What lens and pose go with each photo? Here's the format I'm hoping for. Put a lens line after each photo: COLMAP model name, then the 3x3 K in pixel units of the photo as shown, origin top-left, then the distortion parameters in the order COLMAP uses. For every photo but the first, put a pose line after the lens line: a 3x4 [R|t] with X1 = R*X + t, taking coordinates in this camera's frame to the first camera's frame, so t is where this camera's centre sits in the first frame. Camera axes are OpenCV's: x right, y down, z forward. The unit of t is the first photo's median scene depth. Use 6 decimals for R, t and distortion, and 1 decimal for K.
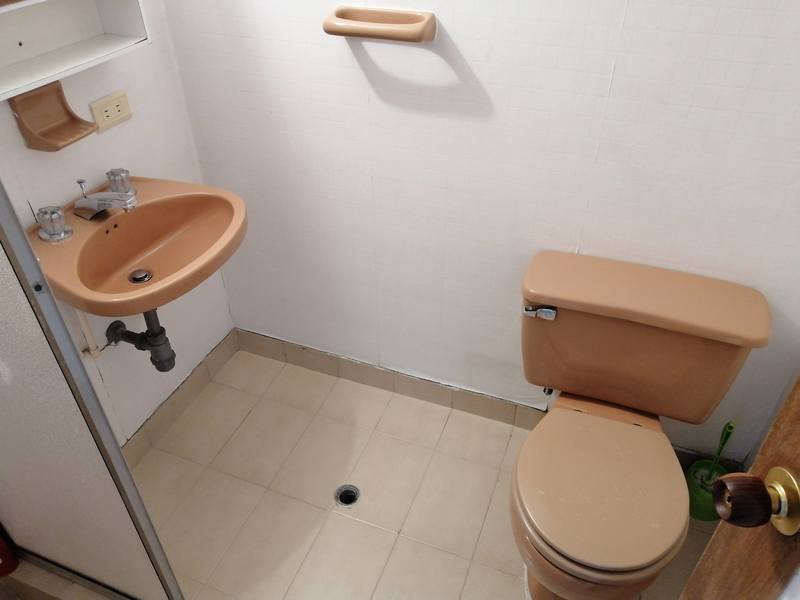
lens RADIAL K [[616.8, 0, 399.8], [0, 616.8, 300.4], [0, 0, 1]] dist [0.029766, 0.007028]
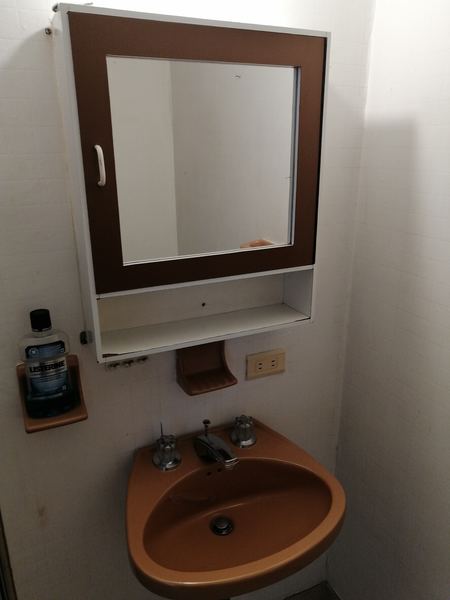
lens RADIAL K [[462.6, 0, 224.9], [0, 462.6, 298.8], [0, 0, 1]] dist [0.029766, 0.007028]
pose [[0.727139, 0.225520, -0.648390, -0.016236], [-0.417642, 0.894928, -0.157095, -0.260217], [0.544834, 0.385025, 0.744924, 0.327005]]
